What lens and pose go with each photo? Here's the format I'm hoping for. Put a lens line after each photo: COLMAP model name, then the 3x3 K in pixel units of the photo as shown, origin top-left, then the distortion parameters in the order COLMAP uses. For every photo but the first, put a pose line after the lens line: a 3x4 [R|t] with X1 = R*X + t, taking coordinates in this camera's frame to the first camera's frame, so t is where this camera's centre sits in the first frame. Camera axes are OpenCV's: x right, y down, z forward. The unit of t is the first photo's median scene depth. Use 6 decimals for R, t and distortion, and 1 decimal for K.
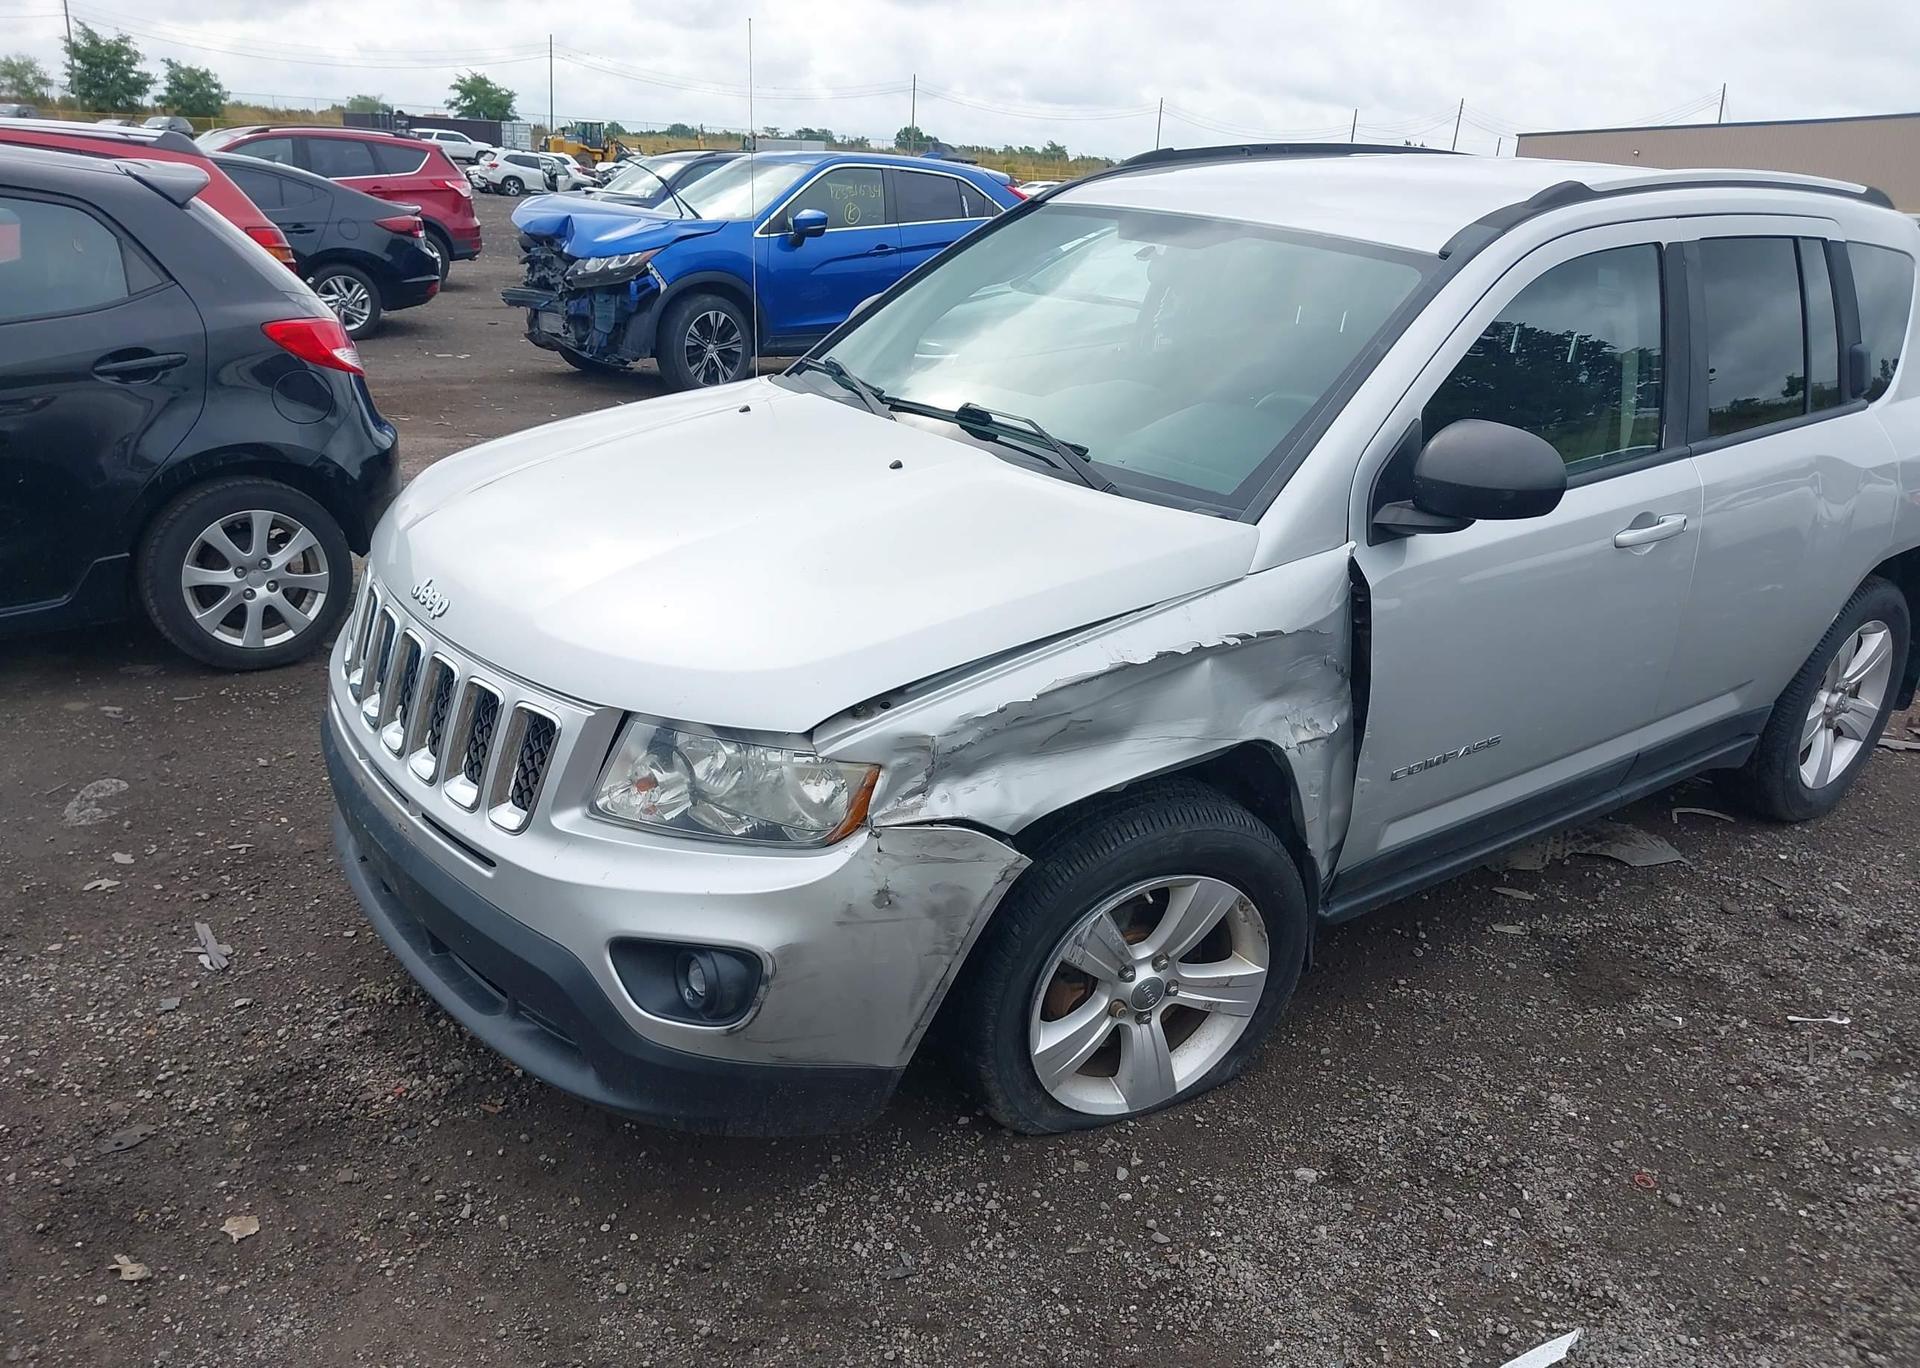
lens RADIAL K [[1533.9, 0, 960.0], [0, 1533.9, 684.0], [0, 0, 1]] dist [0.009680, -0.010160]
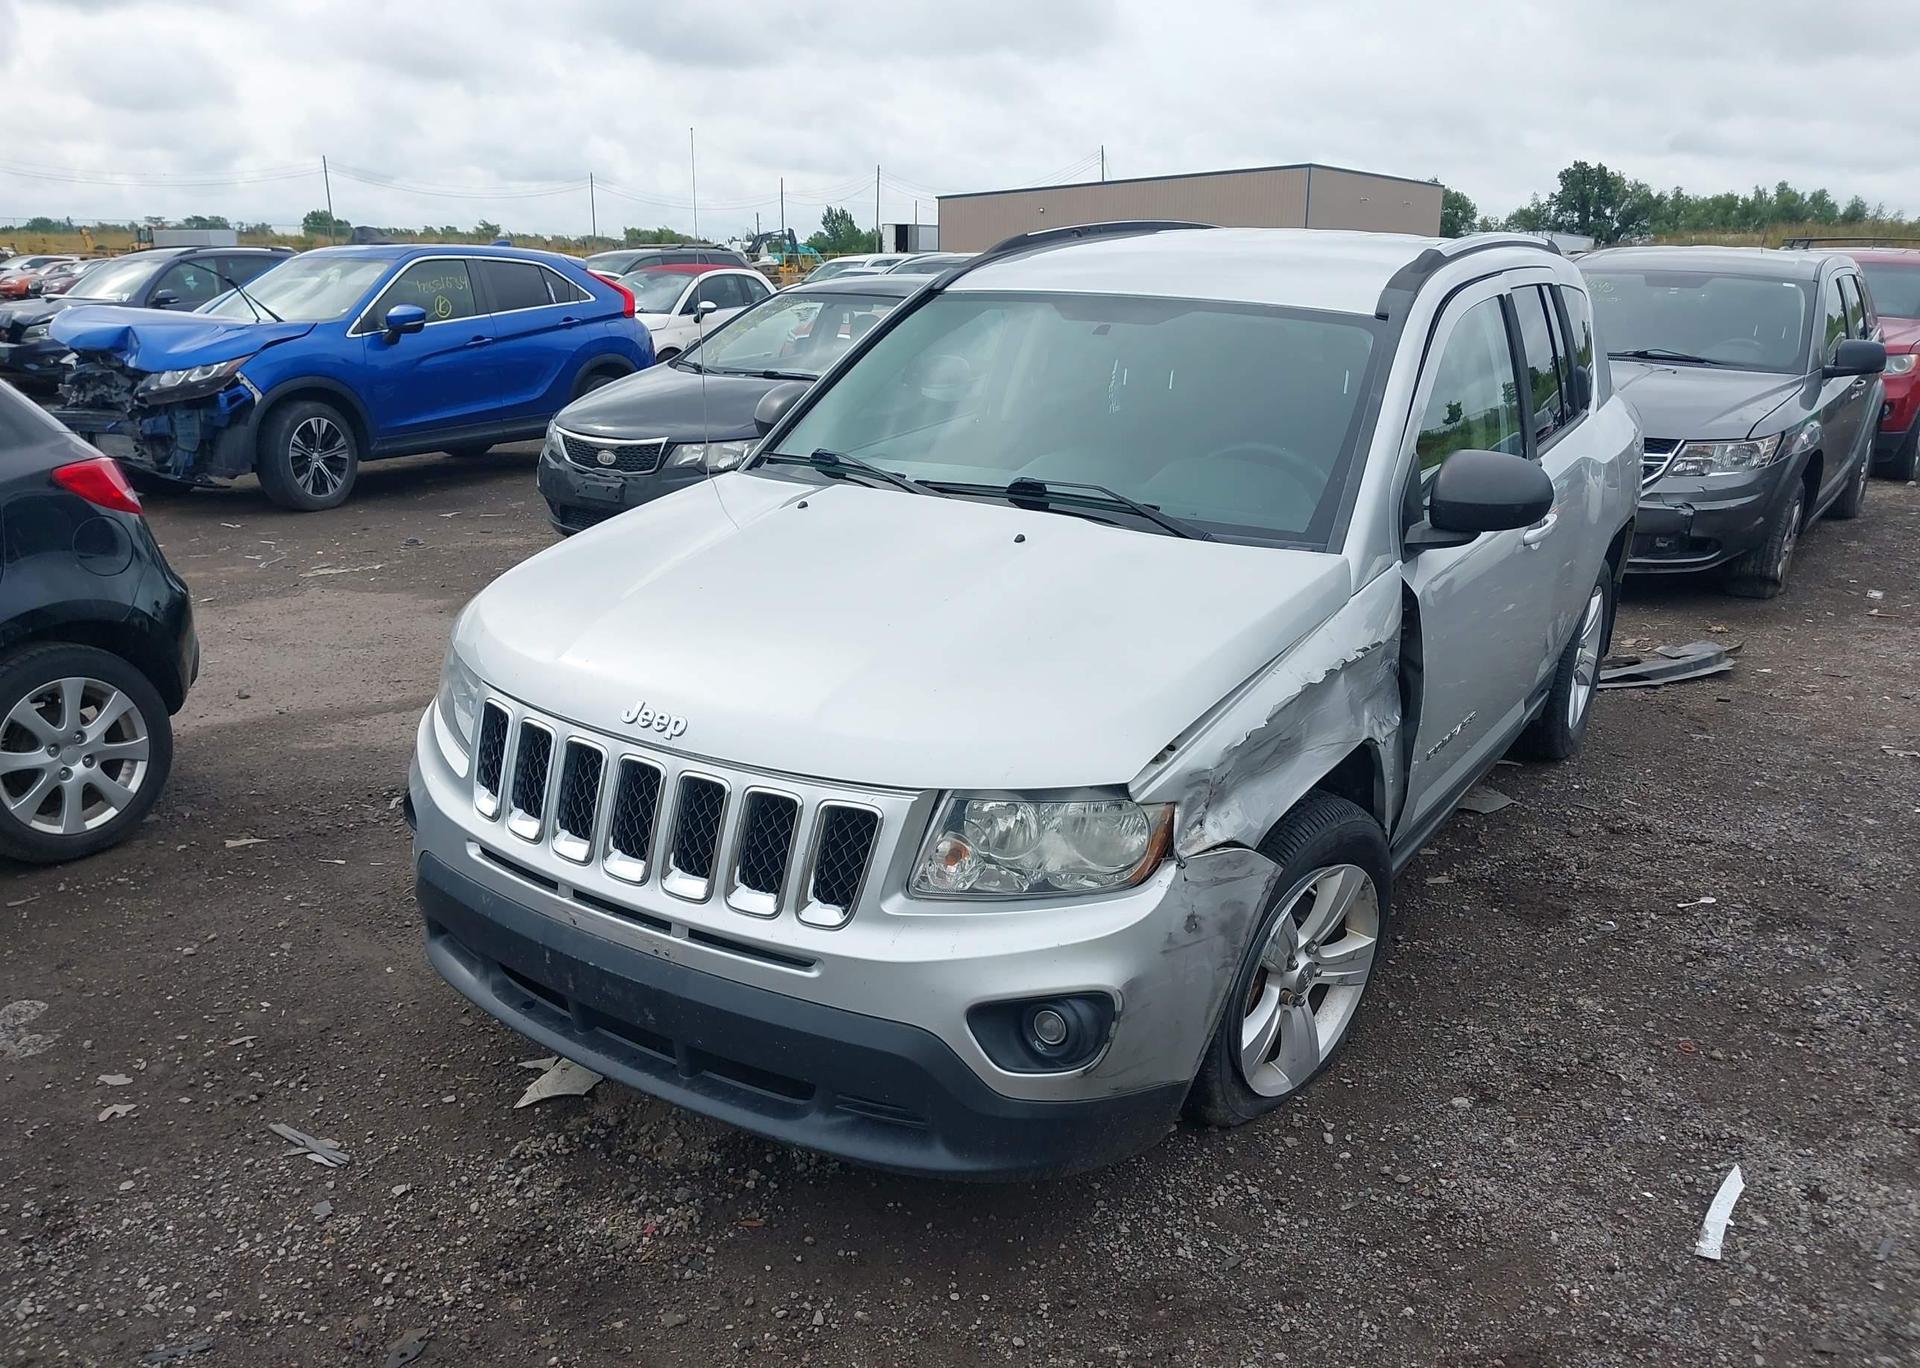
lens RADIAL K [[1533.9, 0, 960.0], [0, 1533.9, 684.0], [0, 0, 1]] dist [0.009680, -0.010160]
pose [[0.937104, -0.136650, 0.321190, -0.433952], [0.149977, 0.988543, -0.016998, -0.029105], [-0.315187, 0.064100, 0.946862, -0.001326]]
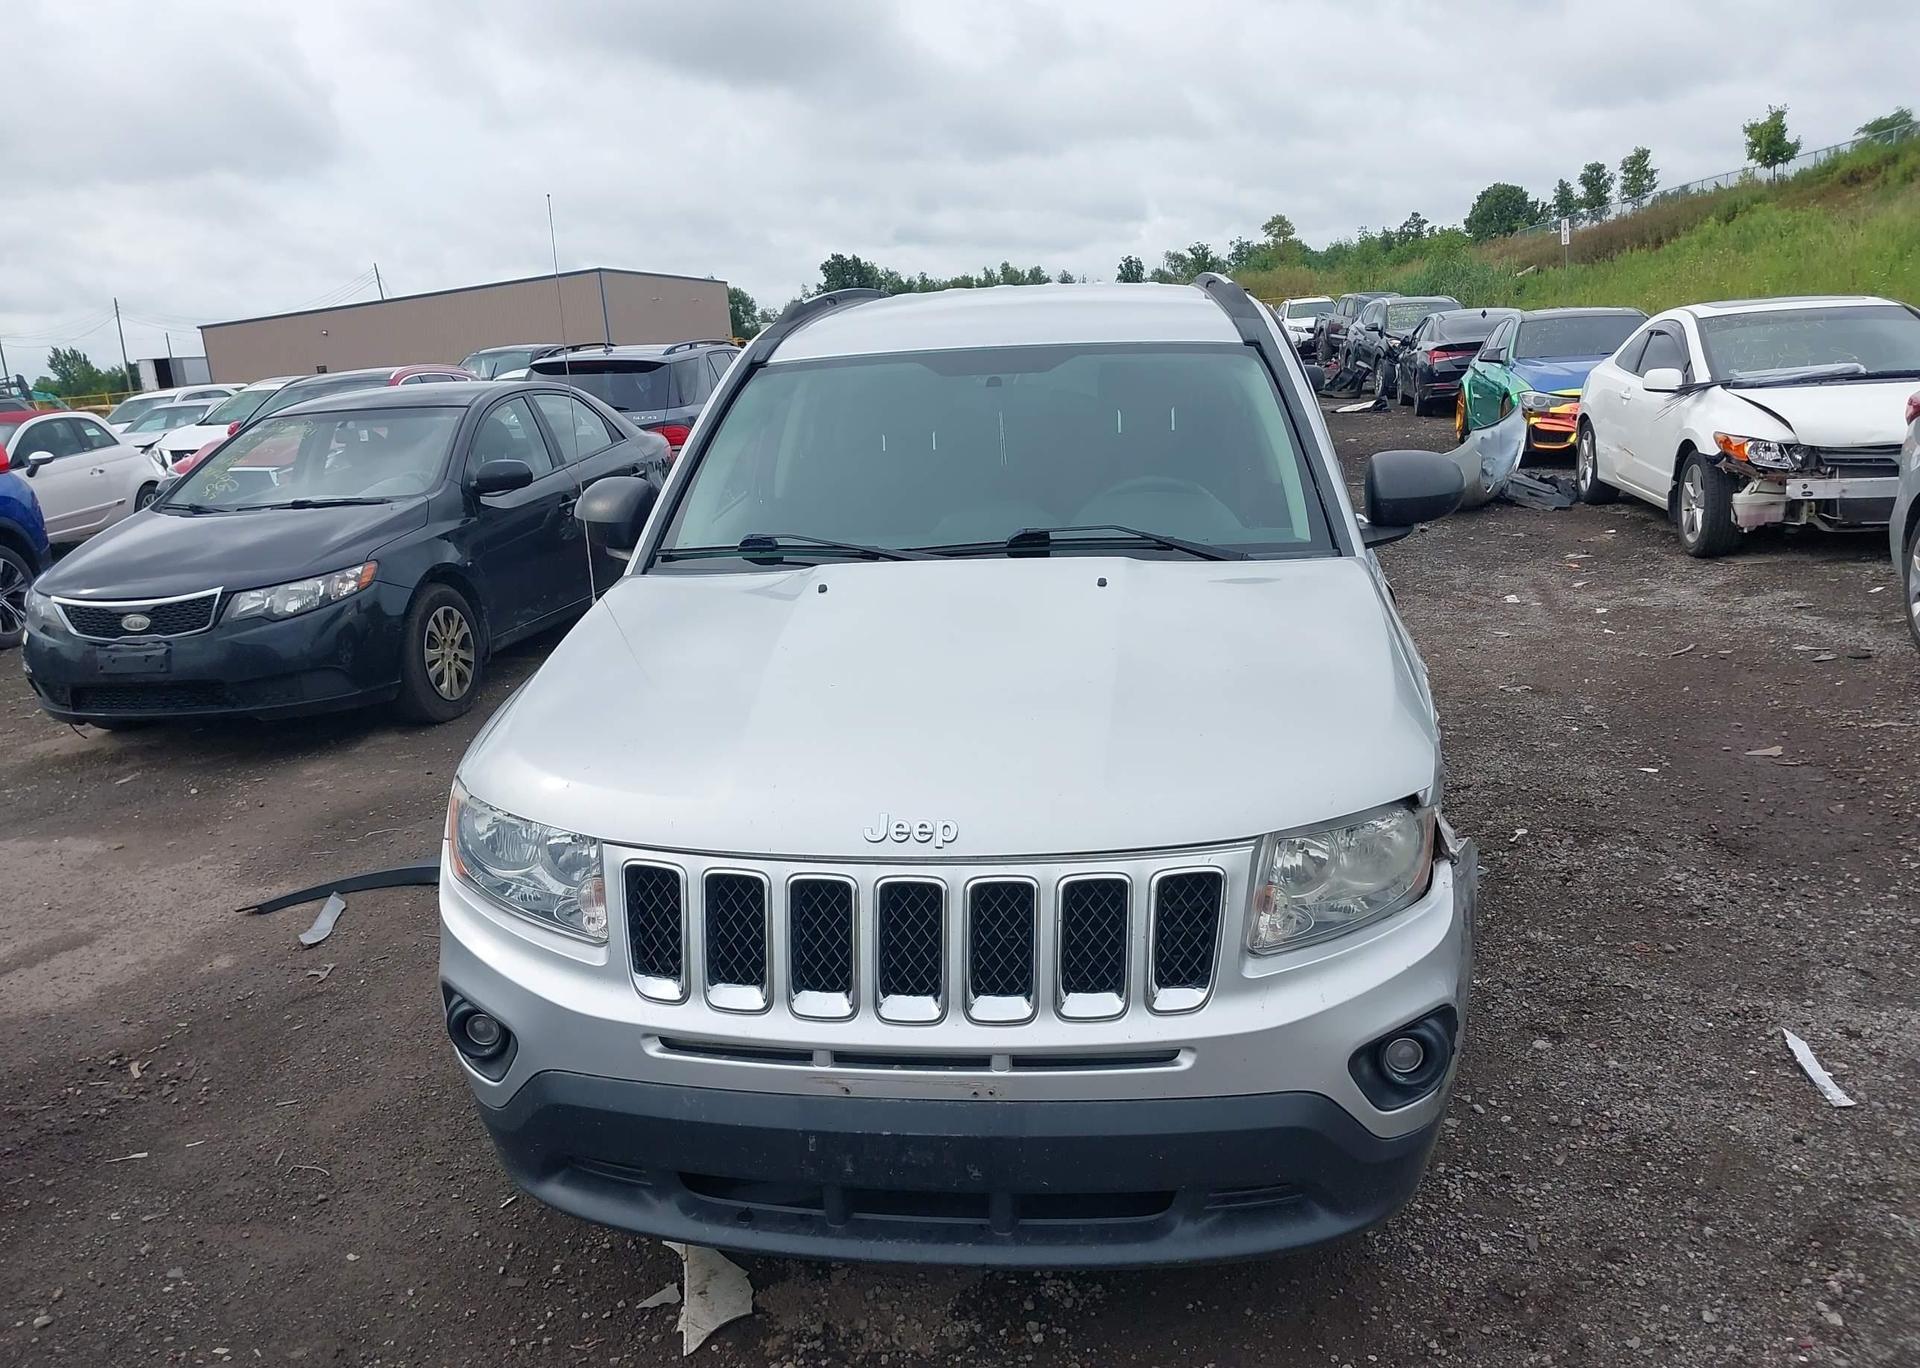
lens RADIAL K [[1515.1, 0, 960.0], [0, 1515.1, 684.0], [0, 0, 1]] dist [0.025147, -0.030880]
pose [[0.689937, -0.260178, 0.675496, -0.805729], [0.330781, 0.943363, 0.025498, -0.134680], [-0.643872, 0.205849, 0.736923, 0.317634]]
